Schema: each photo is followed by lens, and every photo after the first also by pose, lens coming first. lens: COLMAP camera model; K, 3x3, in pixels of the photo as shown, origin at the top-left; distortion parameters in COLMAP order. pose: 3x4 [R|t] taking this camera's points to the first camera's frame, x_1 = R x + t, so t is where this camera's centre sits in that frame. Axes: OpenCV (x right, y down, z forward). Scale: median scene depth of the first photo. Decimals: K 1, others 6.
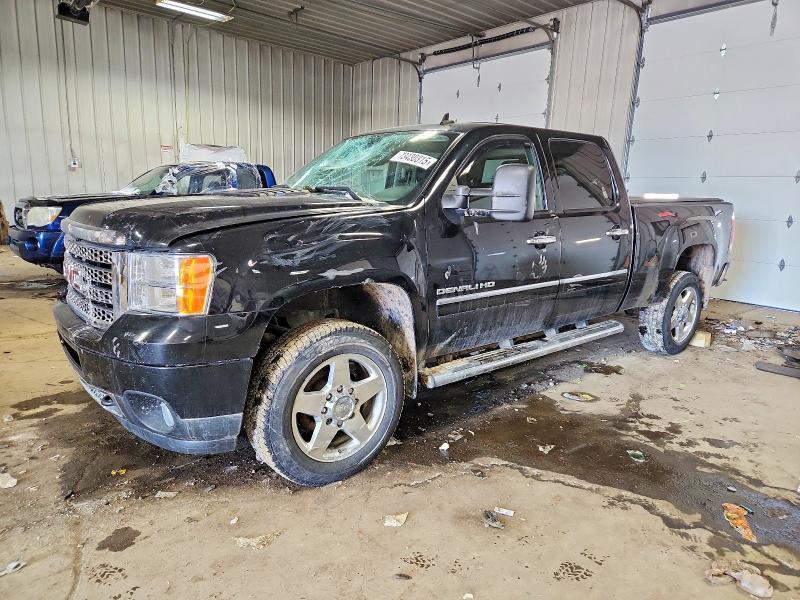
lens RADIAL K [[550.0, 0, 406.7], [0, 550.0, 300.1], [0, 0, 1]] dist [0.026151, -0.000234]
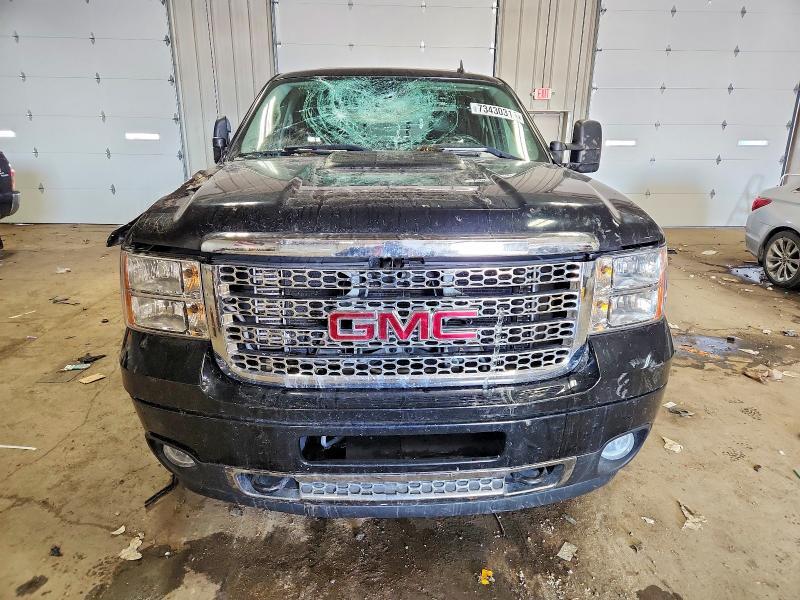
lens RADIAL K [[550.0, 0, 406.7], [0, 550.0, 300.1], [0, 0, 1]] dist [0.026151, -0.000234]
pose [[0.623588, -0.261107, 0.736859, -0.740211], [0.182287, 0.965156, 0.187739, -0.130881], [-0.760203, 0.017247, 0.649456, 0.450383]]
